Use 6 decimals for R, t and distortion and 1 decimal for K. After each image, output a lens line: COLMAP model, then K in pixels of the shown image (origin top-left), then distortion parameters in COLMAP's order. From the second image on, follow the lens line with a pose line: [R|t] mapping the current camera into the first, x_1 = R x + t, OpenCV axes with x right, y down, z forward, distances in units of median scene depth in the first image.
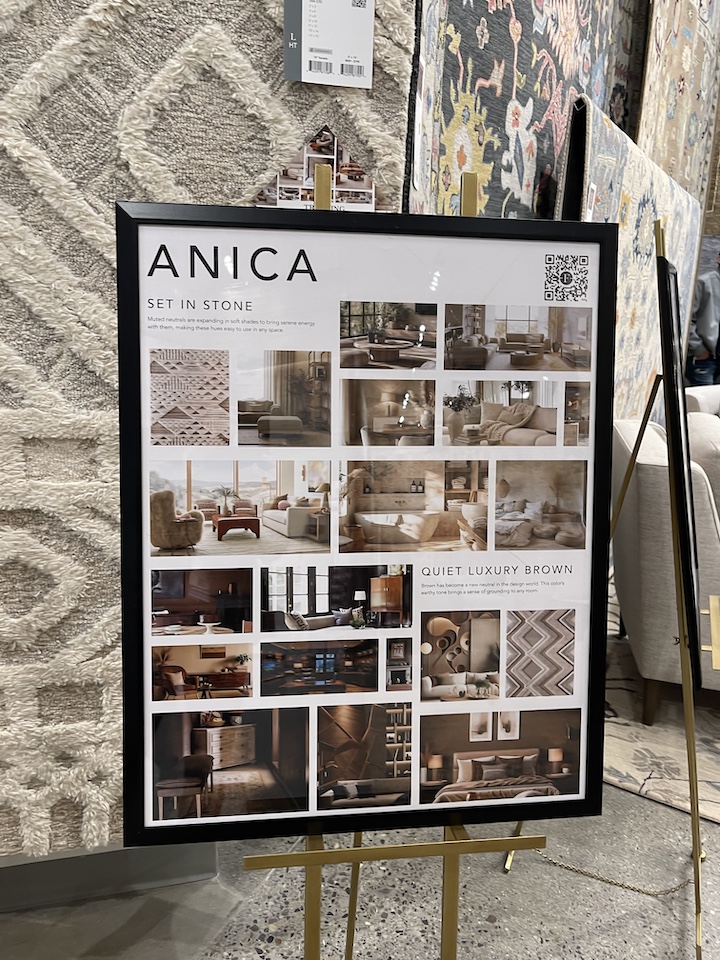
lens RADIAL K [[701.8, 0, 361.4], [0, 701.8, 479.0], [0, 0, 1]] dist [0.009148, 0.001150]
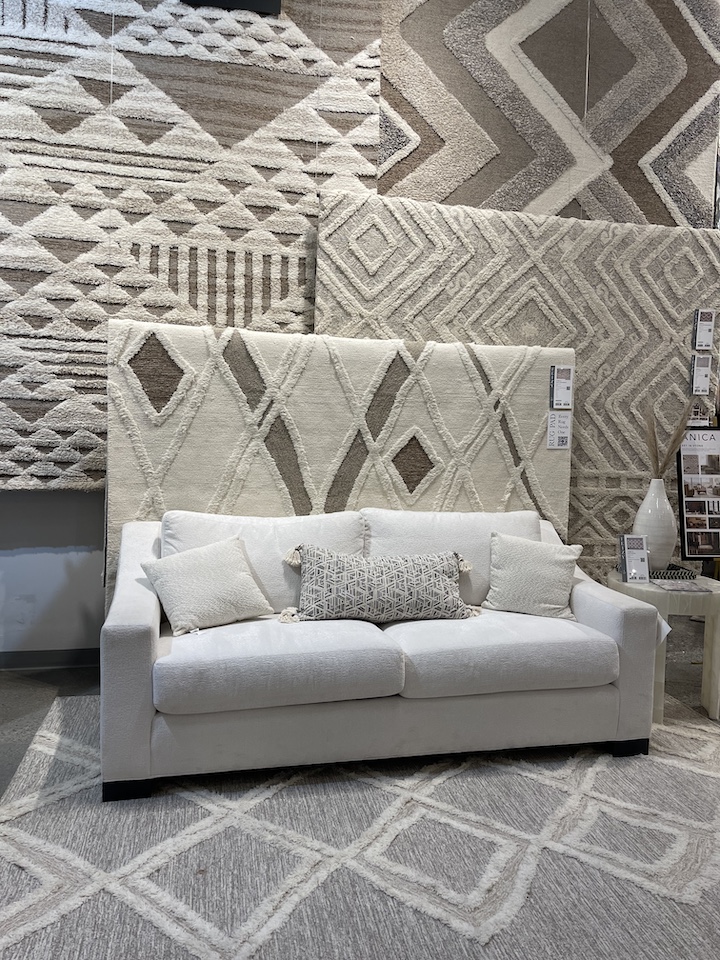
lens RADIAL K [[701.8, 0, 359.7], [0, 701.8, 480.0], [0, 0, 1]] dist [0.009148, 0.001150]
pose [[0.998503, -0.005669, -0.054400, -2.177199], [-0.004838, 0.981562, -0.191081, 0.889051], [0.054480, 0.191059, 0.980066, -3.694234]]
